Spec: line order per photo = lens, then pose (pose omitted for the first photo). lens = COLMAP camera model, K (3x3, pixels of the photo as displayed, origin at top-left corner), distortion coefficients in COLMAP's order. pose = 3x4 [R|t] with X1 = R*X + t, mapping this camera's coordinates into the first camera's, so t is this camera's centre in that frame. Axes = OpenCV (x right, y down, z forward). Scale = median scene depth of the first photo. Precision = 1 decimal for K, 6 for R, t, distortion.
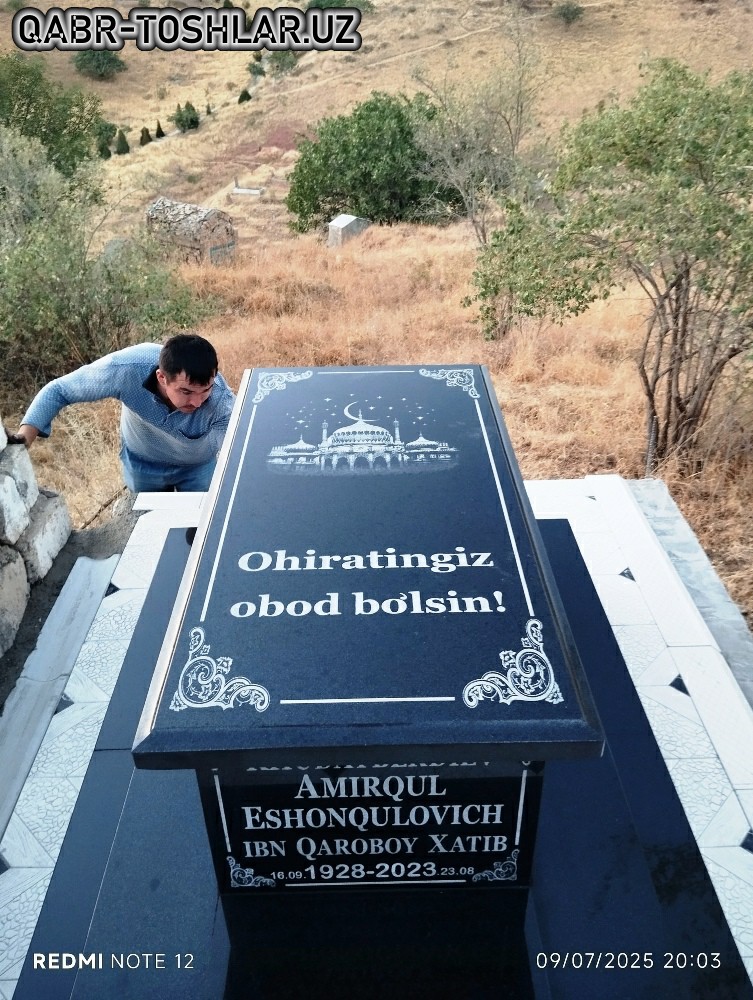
lens RADIAL K [[819.4, 0, 376.9], [0, 819.4, 496.3], [0, 0, 1]] dist [0.093701, -0.194805]
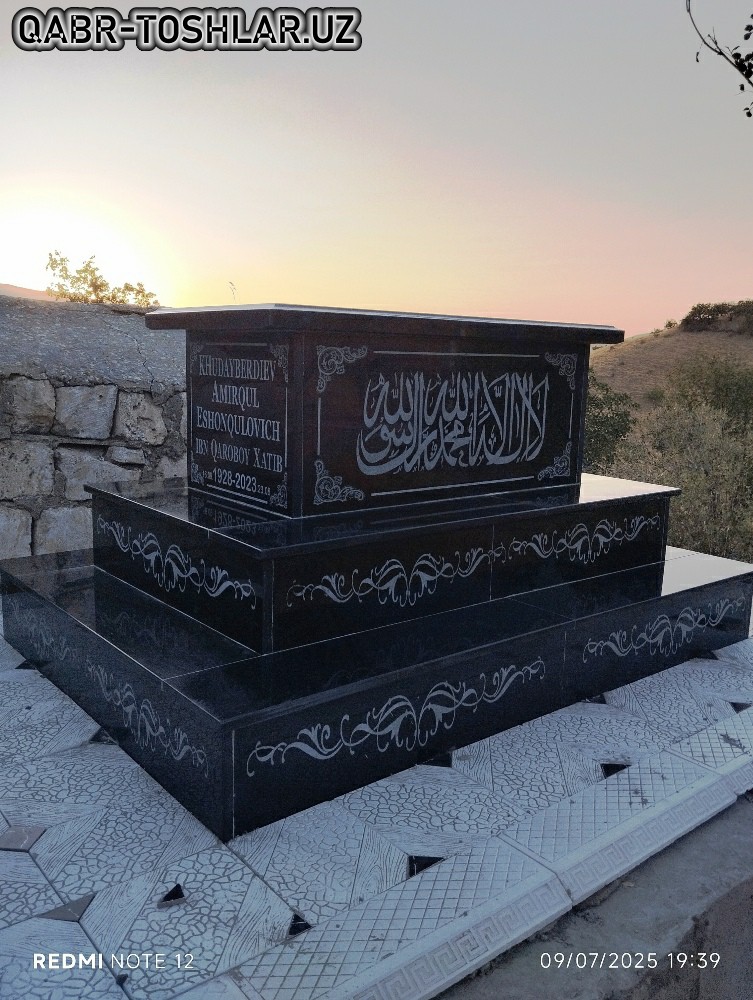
lens RADIAL K [[819.4, 0, 376.9], [0, 819.4, 496.3], [0, 0, 1]] dist [0.093701, -0.194805]
pose [[0.616375, 0.164520, -0.770075, 1.327347], [-0.451356, 0.875156, -0.174300, 0.628798], [0.645260, 0.455012, 0.613681, 0.264363]]
